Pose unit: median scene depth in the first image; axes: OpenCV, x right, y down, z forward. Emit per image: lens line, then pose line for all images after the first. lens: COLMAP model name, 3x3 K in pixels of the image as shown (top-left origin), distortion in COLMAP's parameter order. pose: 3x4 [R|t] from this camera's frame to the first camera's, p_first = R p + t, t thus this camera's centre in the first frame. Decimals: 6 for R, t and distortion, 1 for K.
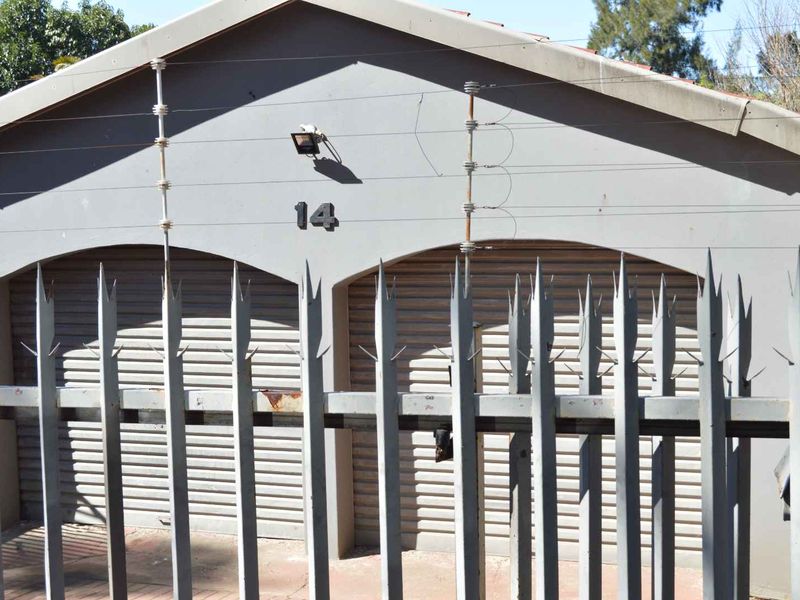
lens RADIAL K [[1288.8, 0, 399.6], [0, 1288.8, 291.0], [0, 0, 1]] dist [-0.030273, 0.012580]
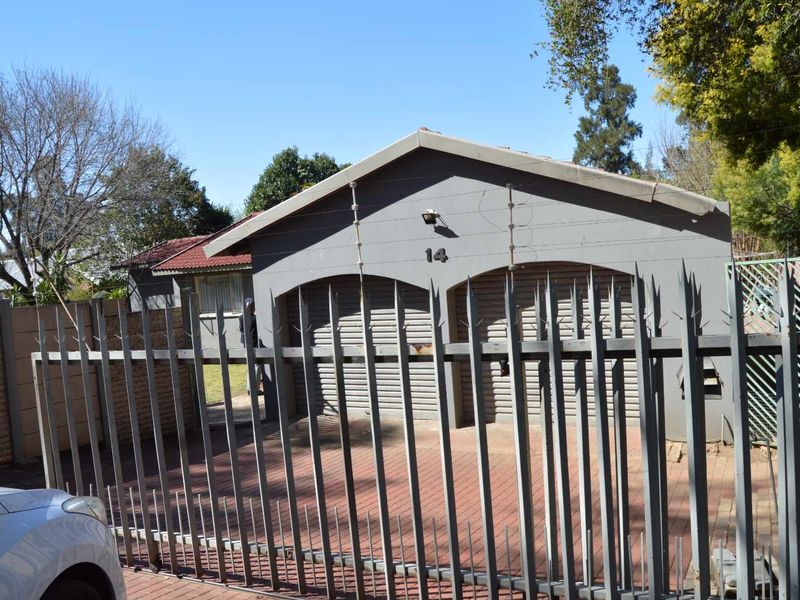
lens RADIAL K [[718.2, 0, 414.7], [0, 718.2, 298.1], [0, 0, 1]] dist [-0.085146, 0.028046]
pose [[0.992172, -0.047182, -0.115623, 0.028842], [0.047555, 0.998869, 0.000466, 0.005339], [0.115470, -0.005961, 0.993293, -0.100404]]
